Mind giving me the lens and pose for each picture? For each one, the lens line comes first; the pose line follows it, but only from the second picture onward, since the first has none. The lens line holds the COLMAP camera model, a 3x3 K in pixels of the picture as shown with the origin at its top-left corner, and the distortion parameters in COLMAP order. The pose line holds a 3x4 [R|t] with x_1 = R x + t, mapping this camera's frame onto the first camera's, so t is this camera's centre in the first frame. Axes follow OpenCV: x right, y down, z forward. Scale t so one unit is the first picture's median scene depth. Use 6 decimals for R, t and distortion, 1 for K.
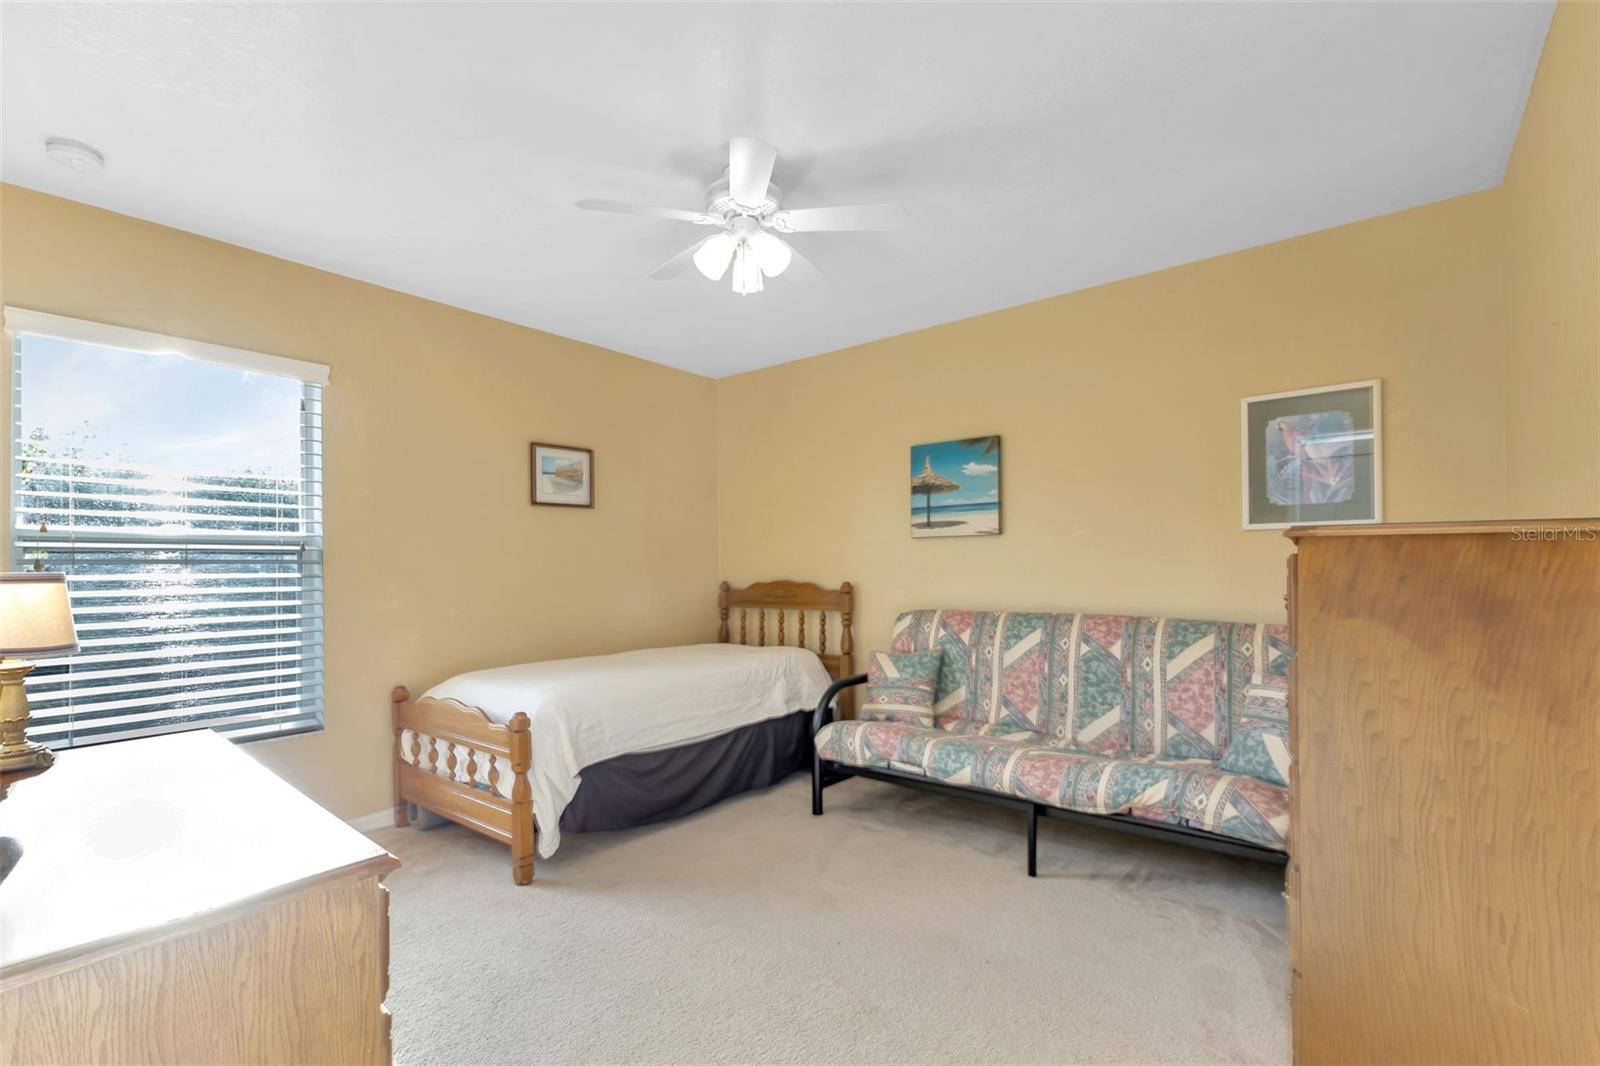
lens RADIAL K [[722.4, 0, 800.8], [0, 722.4, 557.0], [0, 0, 1]] dist [0.003198, 0.000188]
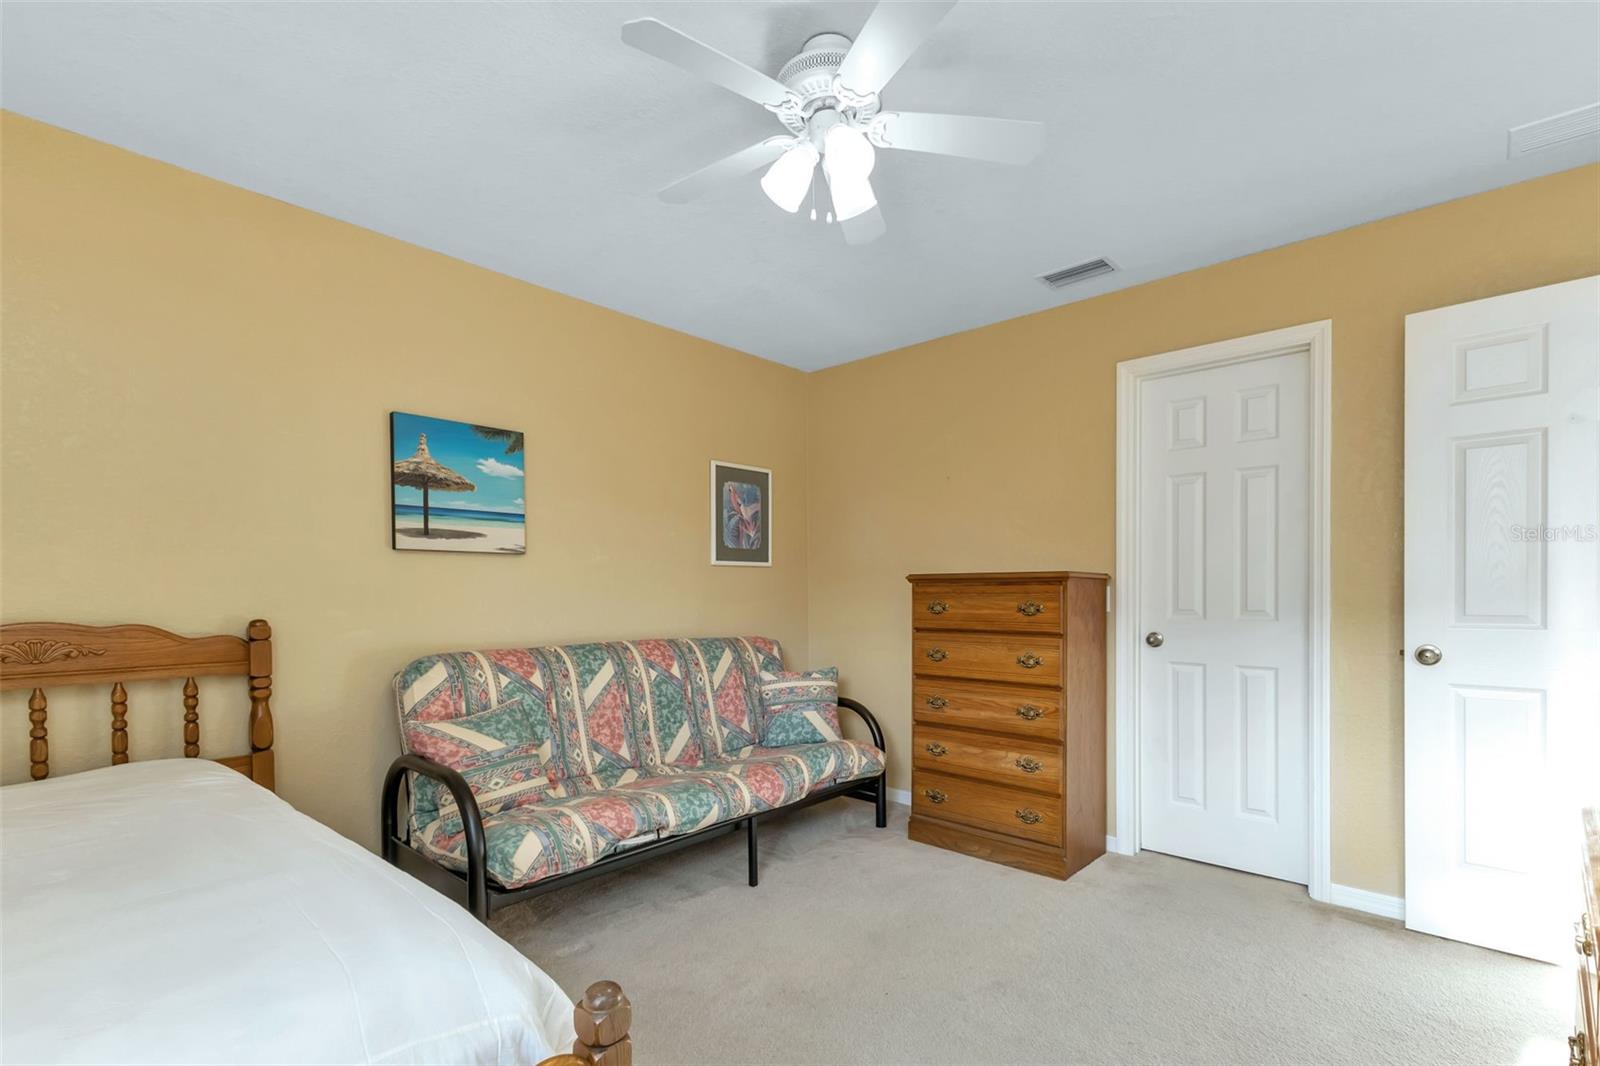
lens RADIAL K [[723.9, 0, 798.5], [0, 723.9, 600.3], [0, 0, 1]] dist [-0.001359, -0.000193]
pose [[0.068246, -0.001418, 0.997668, -0.600932], [-0.010075, 0.999947, 0.002111, 0.019013], [-0.997618, -0.010195, 0.068228, 0.717447]]
